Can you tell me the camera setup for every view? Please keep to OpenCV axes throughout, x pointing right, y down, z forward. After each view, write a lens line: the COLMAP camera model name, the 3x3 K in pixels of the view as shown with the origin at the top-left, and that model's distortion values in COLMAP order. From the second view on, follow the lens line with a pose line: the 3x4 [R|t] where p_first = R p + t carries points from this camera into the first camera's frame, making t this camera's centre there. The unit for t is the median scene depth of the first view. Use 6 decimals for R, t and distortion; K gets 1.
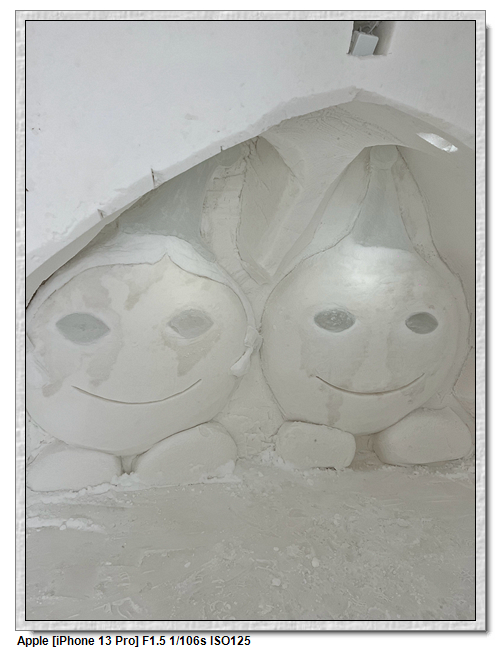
lens RADIAL K [[457.0, 0, 249.2], [0, 457.0, 325.2], [0, 0, 1]] dist [0.043292, -0.006572]
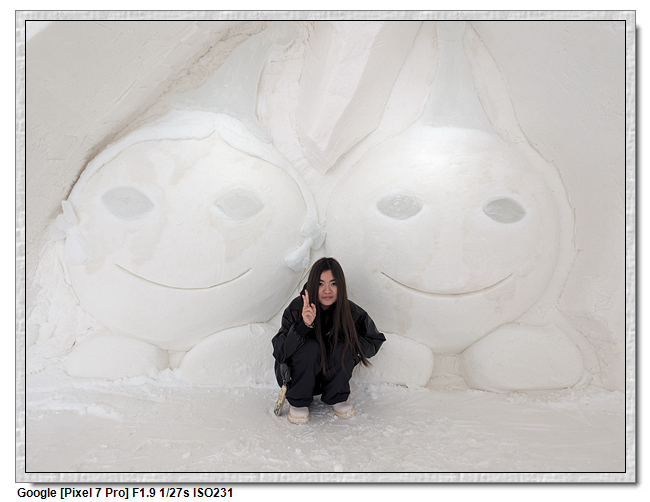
lens RADIAL K [[430.8, 0, 319.4], [0, 430.8, 238.7], [0, 0, 1]] dist [0.050441, -0.021372]
pose [[0.983605, 0.006994, -0.180200, 0.190440], [-0.035045, 0.987611, -0.152956, 0.191158], [0.176898, 0.156763, 0.971665, 0.167633]]
